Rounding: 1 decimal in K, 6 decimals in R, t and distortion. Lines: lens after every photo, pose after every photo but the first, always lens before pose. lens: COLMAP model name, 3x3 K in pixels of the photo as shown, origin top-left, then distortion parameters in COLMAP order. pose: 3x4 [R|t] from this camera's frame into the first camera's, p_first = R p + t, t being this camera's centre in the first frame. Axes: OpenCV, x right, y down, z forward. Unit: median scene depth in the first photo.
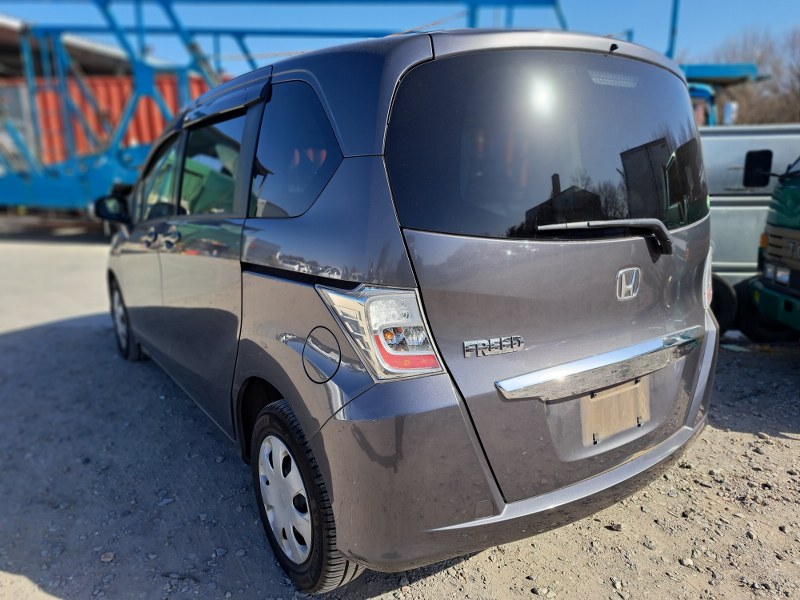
lens RADIAL K [[561.0, 0, 395.6], [0, 561.0, 304.0], [0, 0, 1]] dist [0.017540, 0.002055]
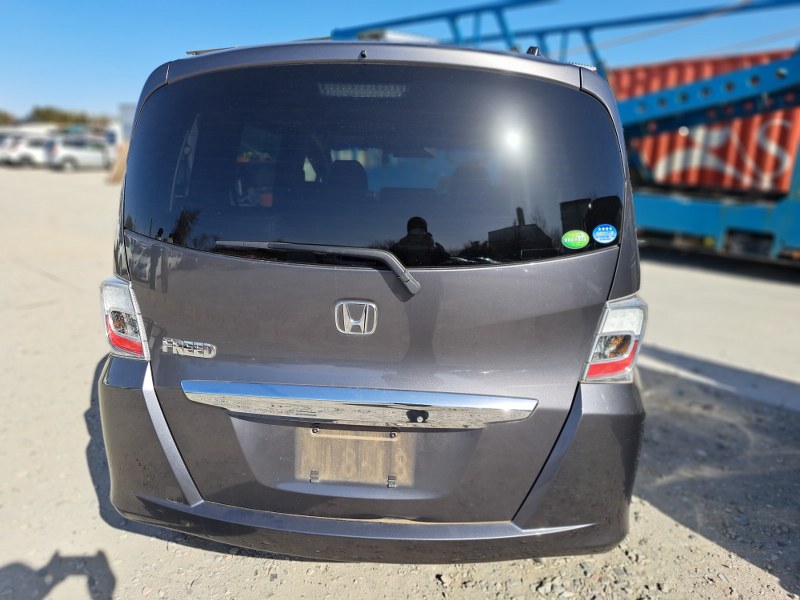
lens RADIAL K [[561.0, 0, 395.9], [0, 561.0, 297.8], [0, 0, 1]] dist [0.017540, 0.002055]
pose [[0.794951, 0.166887, -0.583268, 0.931019], [-0.168294, 0.984350, 0.052273, -0.119245], [0.582863, 0.056606, 0.810596, 0.302403]]
